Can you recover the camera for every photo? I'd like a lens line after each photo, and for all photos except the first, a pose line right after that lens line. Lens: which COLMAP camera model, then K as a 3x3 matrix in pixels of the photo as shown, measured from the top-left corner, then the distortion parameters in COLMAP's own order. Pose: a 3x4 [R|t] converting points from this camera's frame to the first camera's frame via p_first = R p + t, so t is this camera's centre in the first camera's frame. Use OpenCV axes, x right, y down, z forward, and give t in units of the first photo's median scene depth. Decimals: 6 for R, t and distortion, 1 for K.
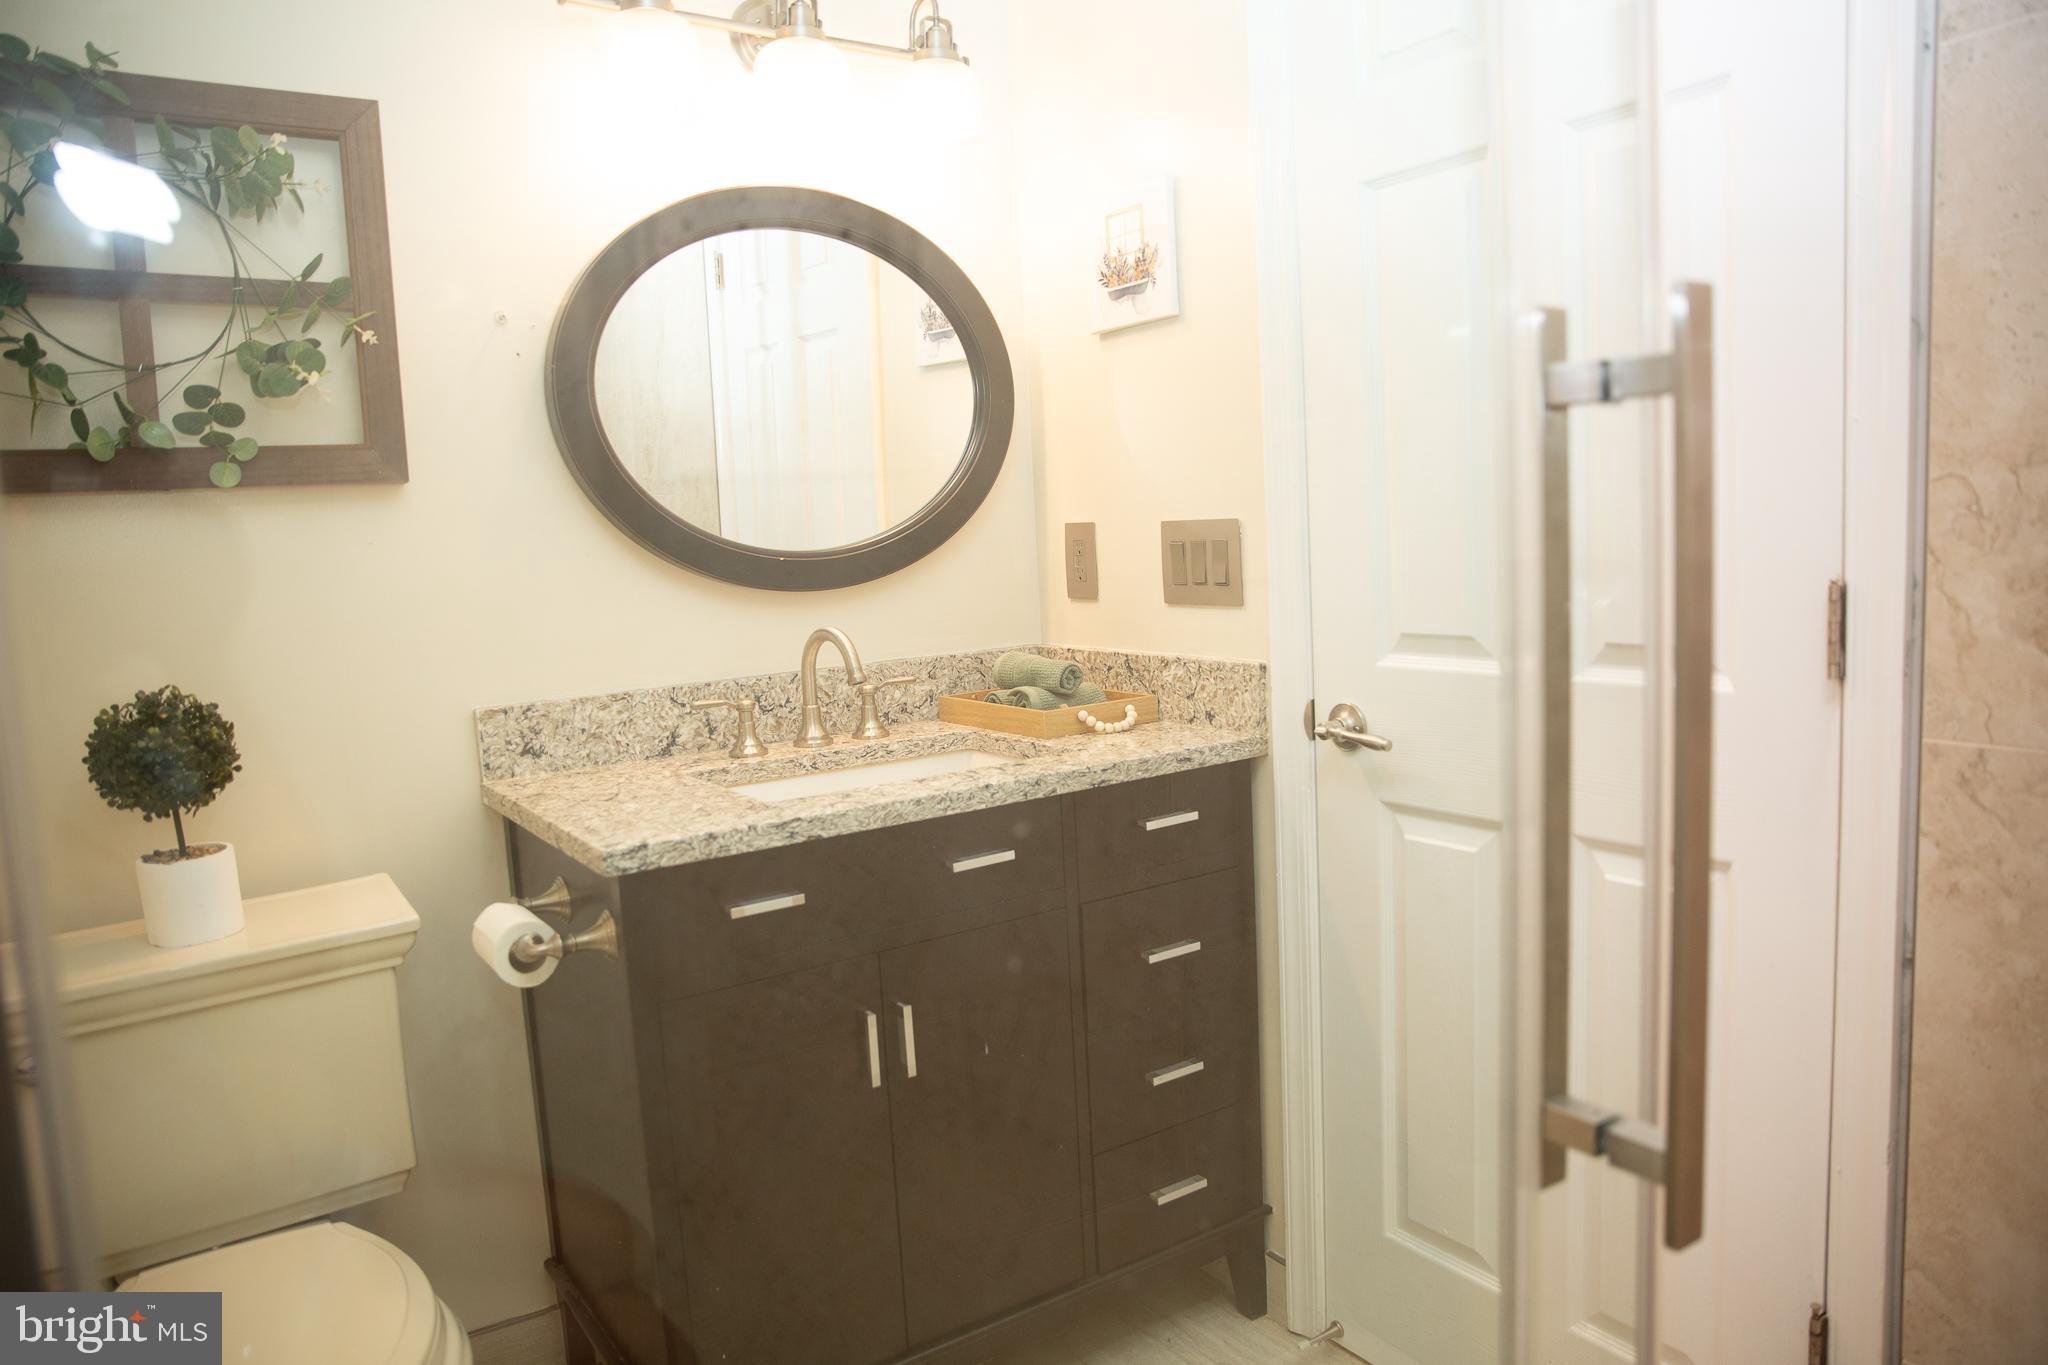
lens RADIAL K [[1388.8, 0, 1020.0], [0, 1388.8, 652.0], [0, 0, 1]] dist [-0.092124, 0.072944]
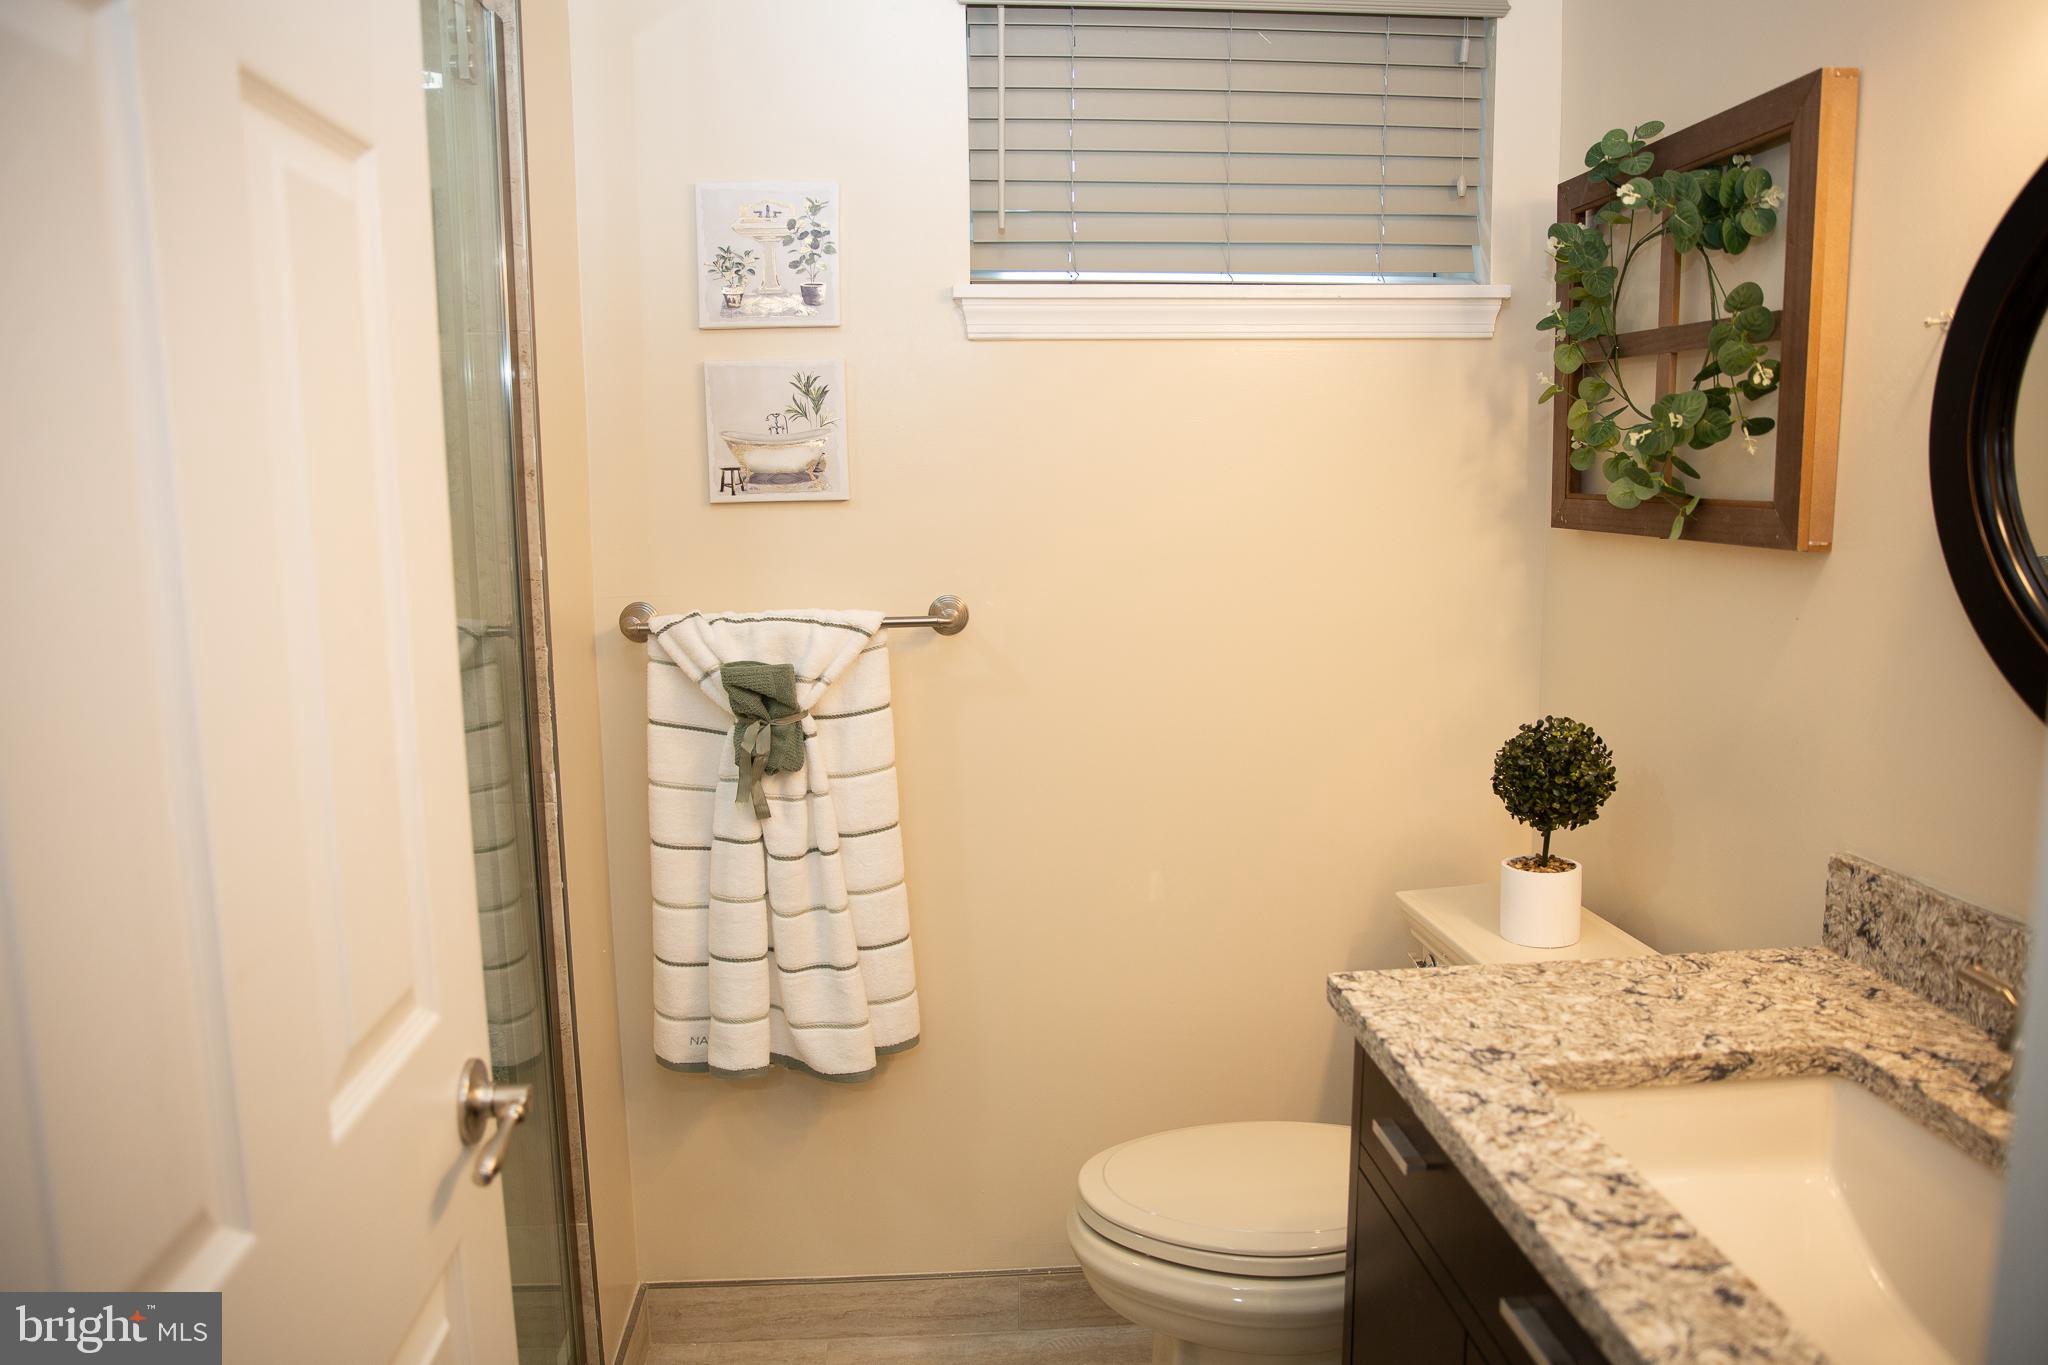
lens RADIAL K [[1388.8, 0, 1020.0], [0, 1388.8, 652.0], [0, 0, 1]] dist [-0.092124, 0.072944]
pose [[-0.452160, 0.168267, -0.875921, 0.444637], [-0.072898, 0.971787, 0.224314, -0.200029], [0.888953, 0.165279, -0.427137, 0.885108]]
